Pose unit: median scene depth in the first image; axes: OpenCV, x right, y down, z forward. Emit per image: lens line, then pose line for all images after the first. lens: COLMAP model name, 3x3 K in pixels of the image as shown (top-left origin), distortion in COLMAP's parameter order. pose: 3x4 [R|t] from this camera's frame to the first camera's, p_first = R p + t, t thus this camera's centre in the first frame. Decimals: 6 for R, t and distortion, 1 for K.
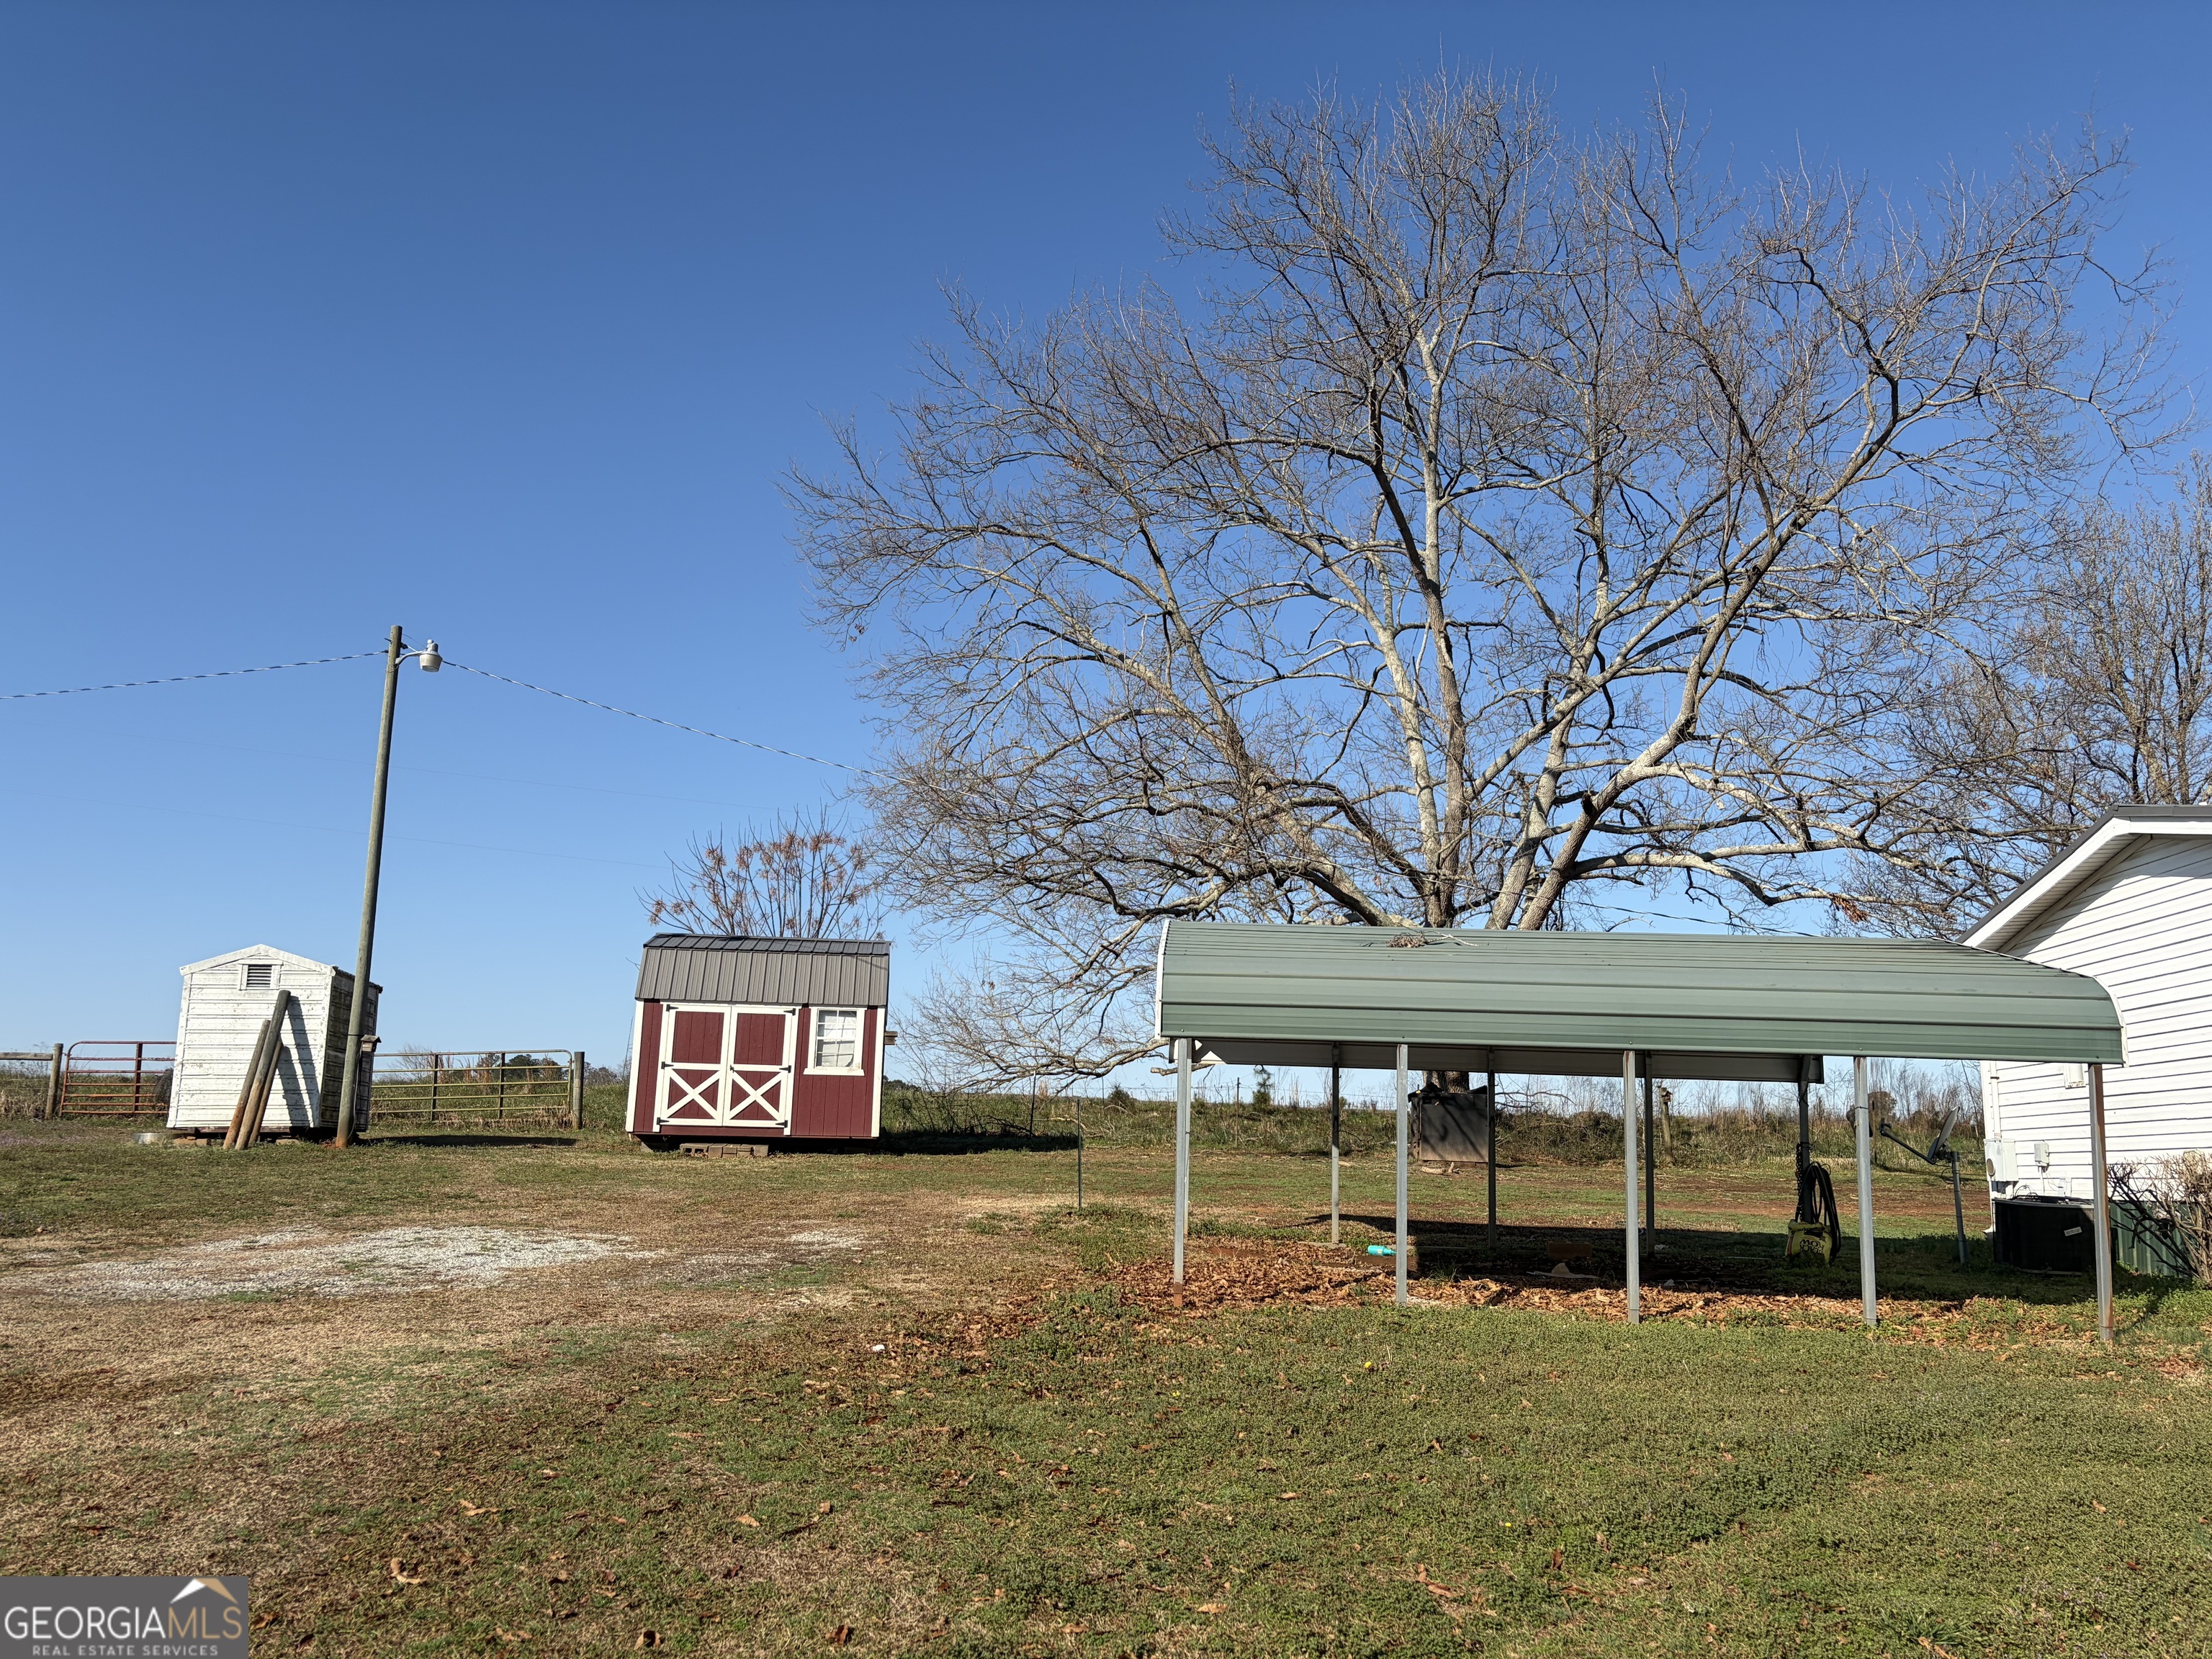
lens RADIAL K [[1668.4, 0, 1109.7], [0, 1668.4, 819.7], [0, 0, 1]] dist [0.025839, -0.010079]
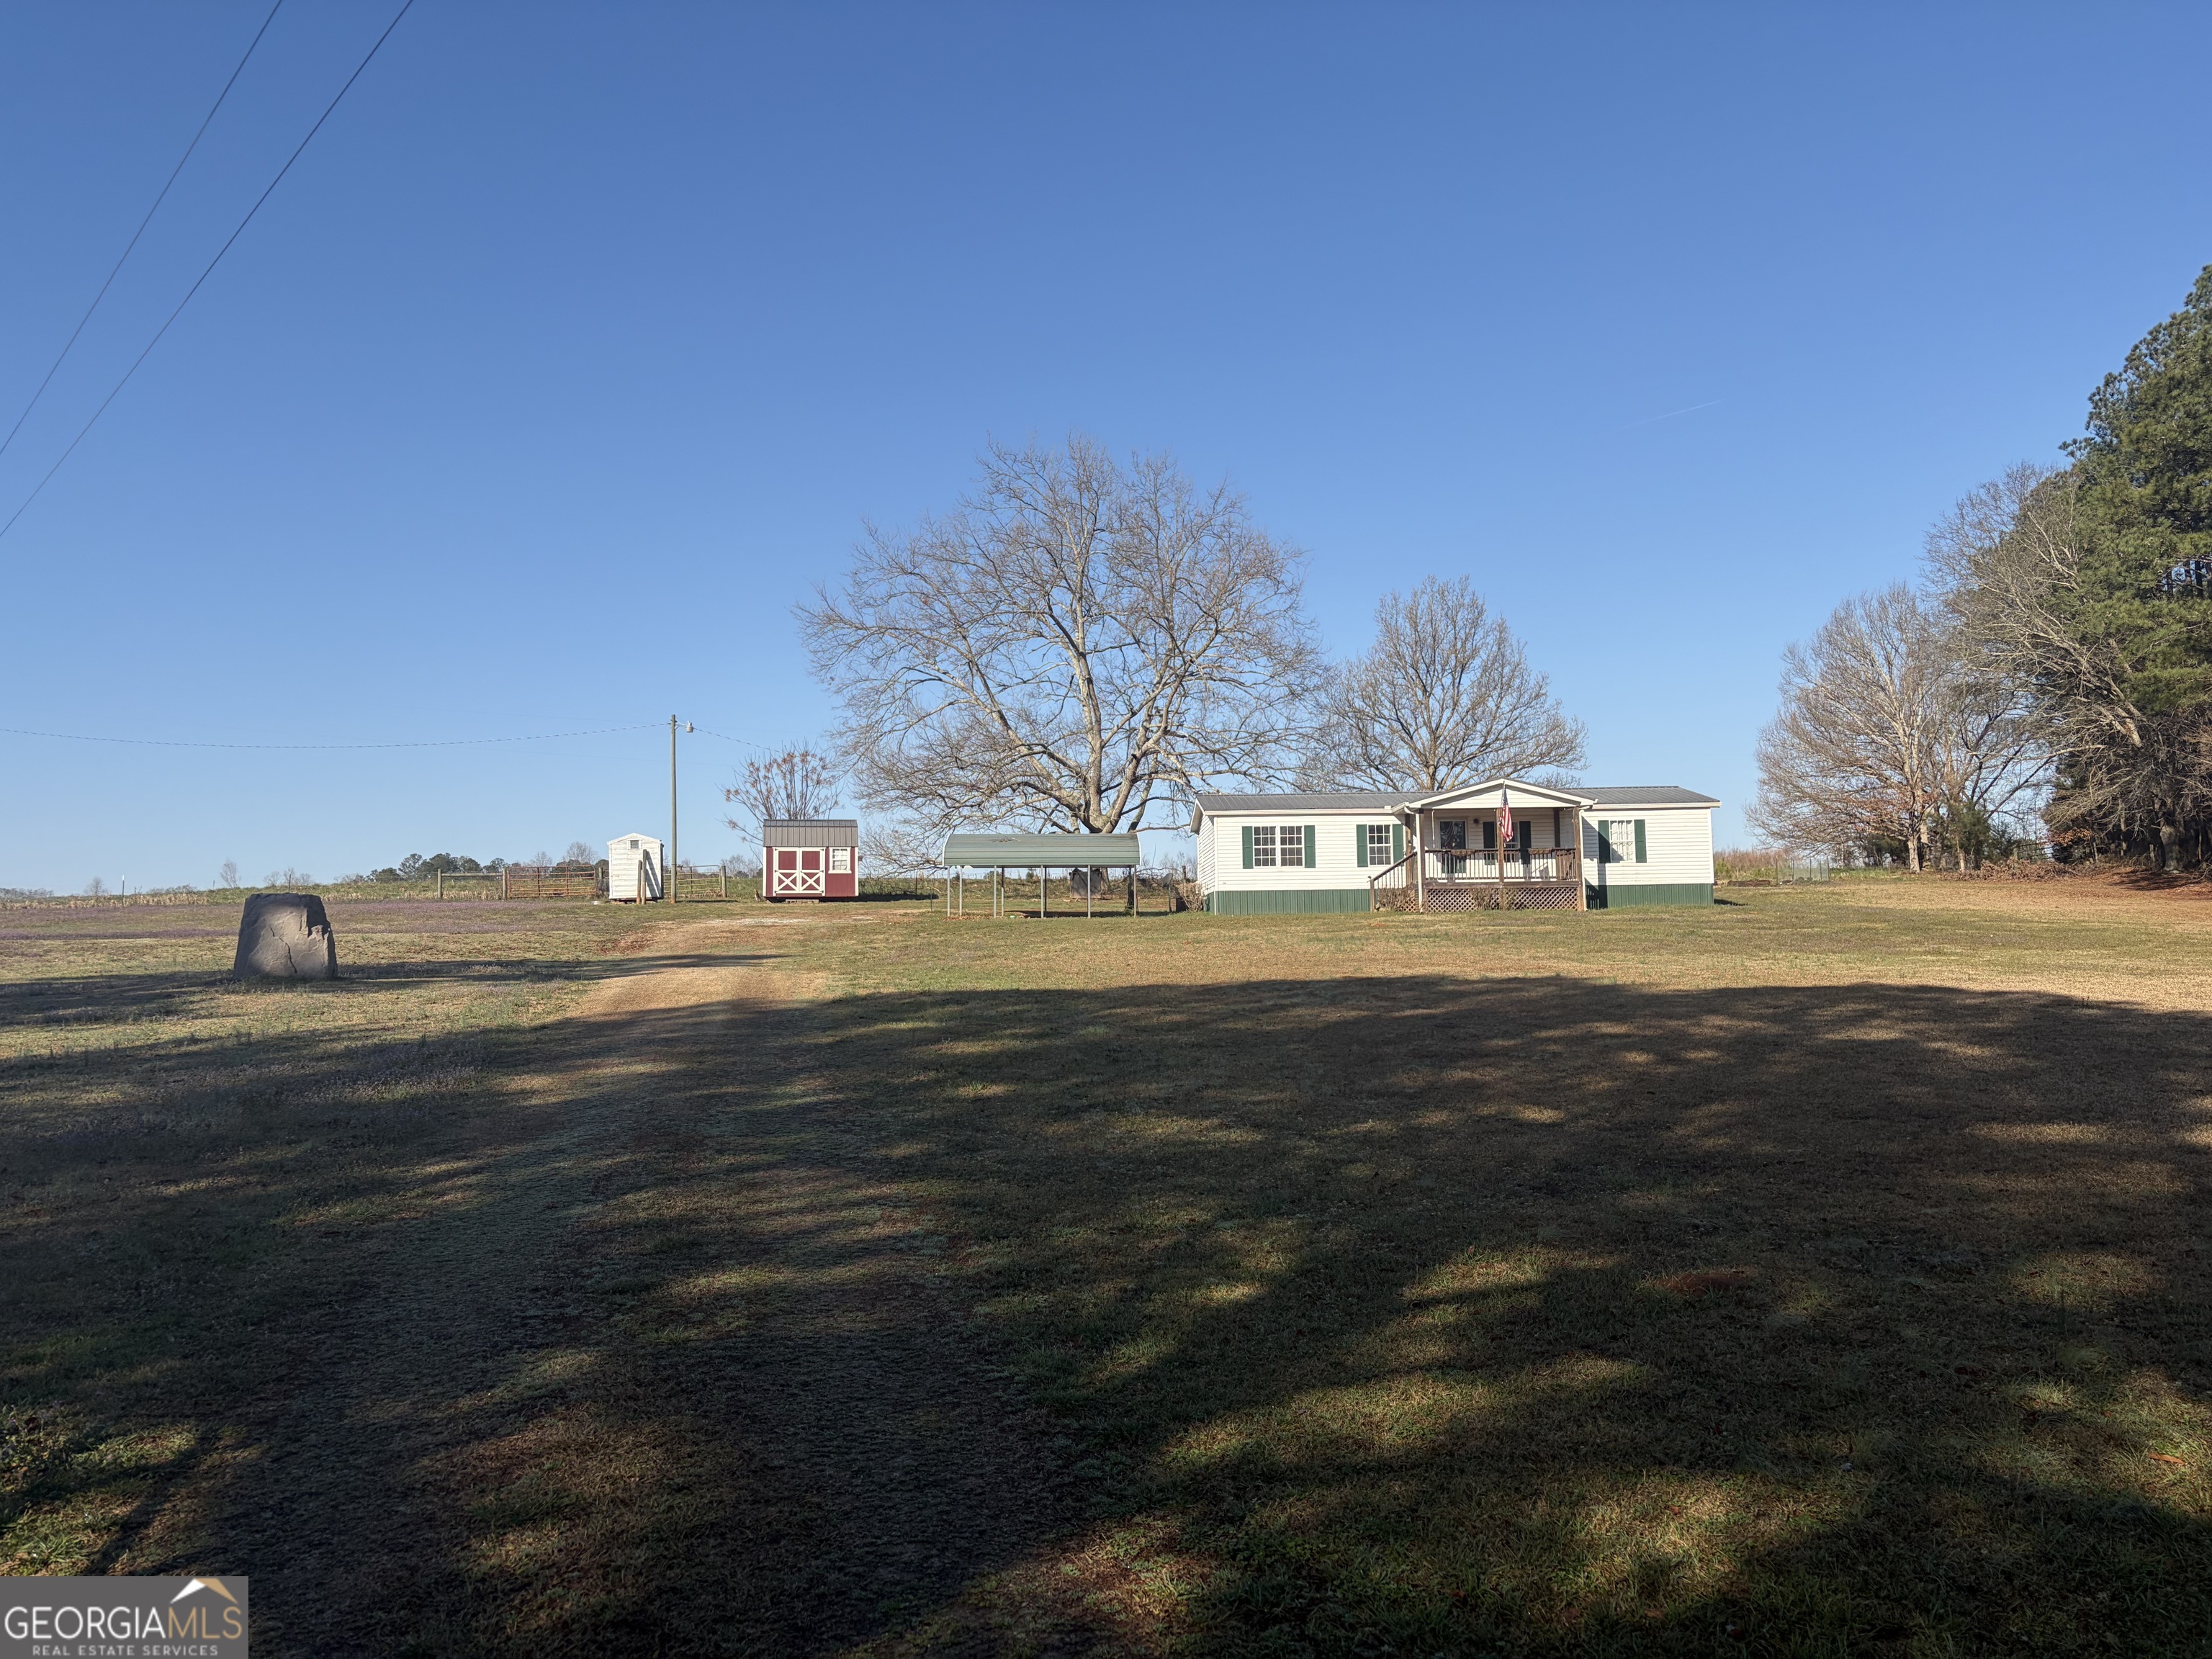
lens RADIAL K [[1668.4, 0, 1114.3], [0, 1668.4, 835.2], [0, 0, 1]] dist [0.025839, -0.010079]
pose [[0.996841, -0.030226, 0.073451, 0.074927], [0.019673, 0.989905, 0.140362, -0.268645], [-0.076952, -0.138474, 0.987372, -1.633669]]
